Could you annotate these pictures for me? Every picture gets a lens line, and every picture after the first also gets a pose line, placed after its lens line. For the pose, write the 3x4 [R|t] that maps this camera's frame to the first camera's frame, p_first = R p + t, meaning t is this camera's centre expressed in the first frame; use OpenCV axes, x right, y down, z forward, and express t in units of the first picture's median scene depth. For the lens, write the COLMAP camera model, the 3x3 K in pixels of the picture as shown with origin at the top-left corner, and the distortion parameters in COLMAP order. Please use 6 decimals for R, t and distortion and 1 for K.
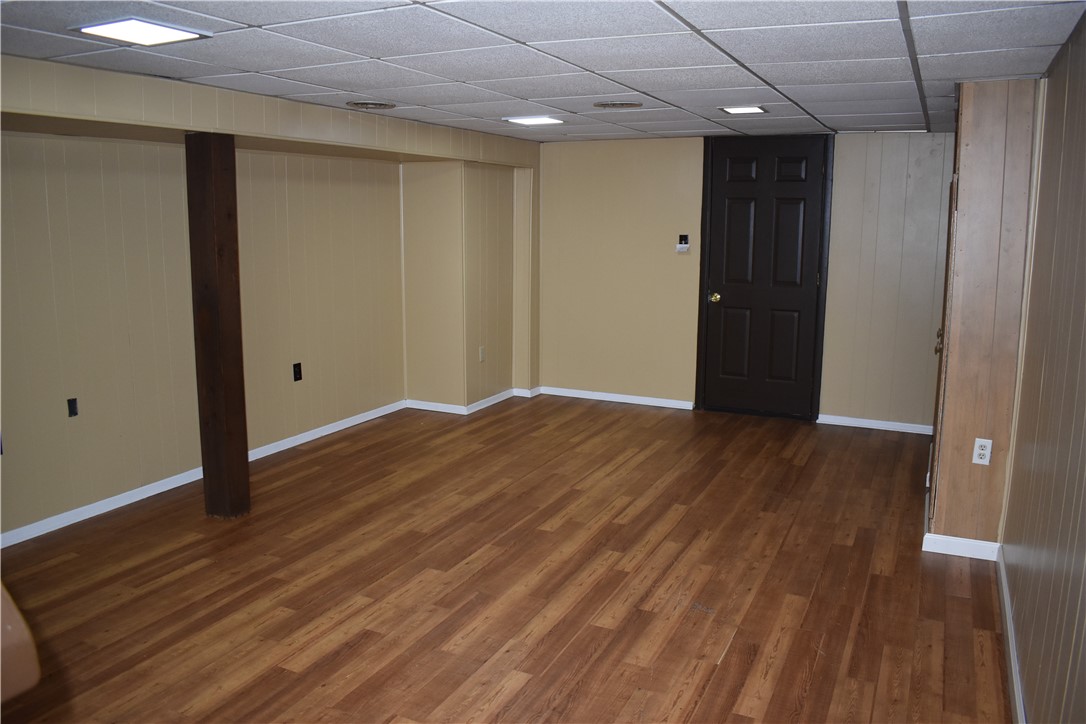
lens RADIAL K [[843.6, 0, 549.3], [0, 843.6, 357.1], [0, 0, 1]] dist [-0.091208, 0.002423]
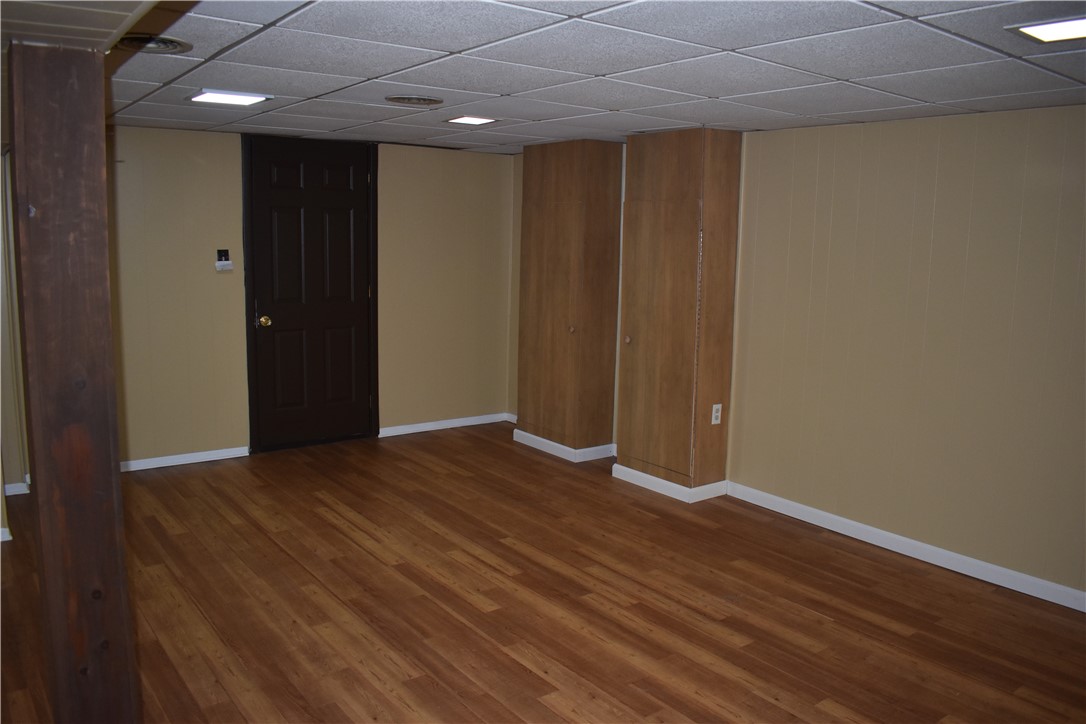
lens RADIAL K [[843.6, 0, 549.3], [0, 843.6, 357.1], [0, 0, 1]] dist [-0.091208, 0.002423]
pose [[0.459250, -0.126734, 0.879220, -0.707788], [0.127469, 0.988929, 0.075966, -0.102813], [-0.879114, 0.077186, 0.470320, 0.565344]]
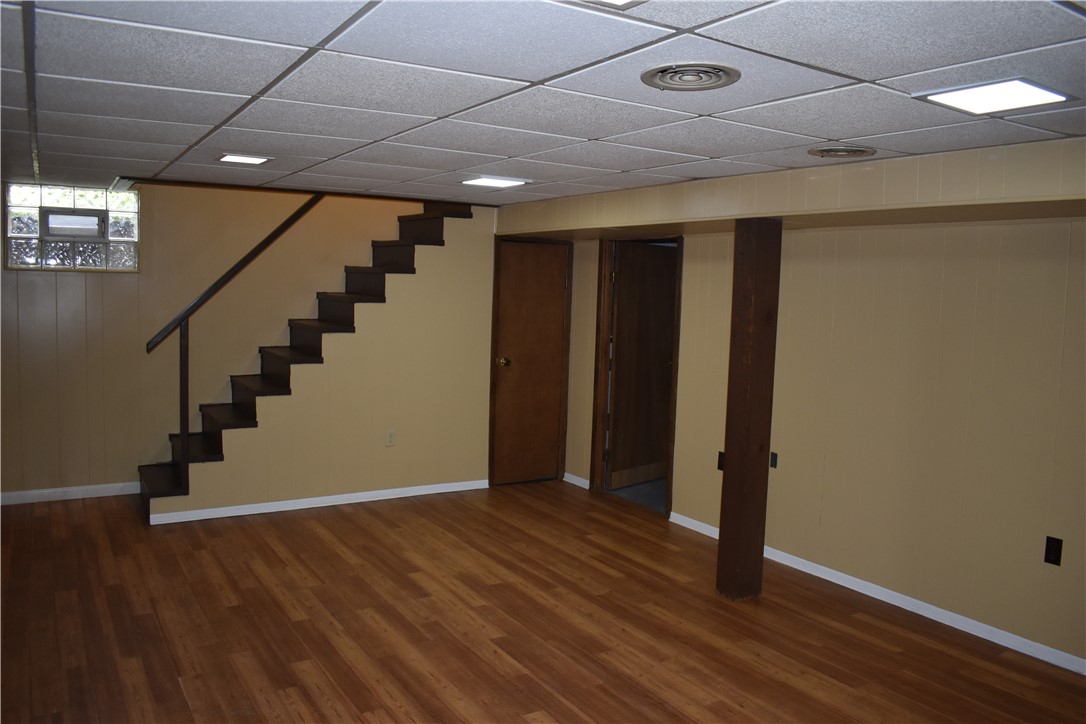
lens RADIAL K [[843.6, 0, 549.3], [0, 843.6, 357.1], [0, 0, 1]] dist [-0.091208, 0.002423]
pose [[-0.539746, 0.047652, -0.840478, 0.614032], [-0.173673, 0.970616, 0.166561, -0.234700], [0.823718, 0.235869, -0.515610, 1.373793]]
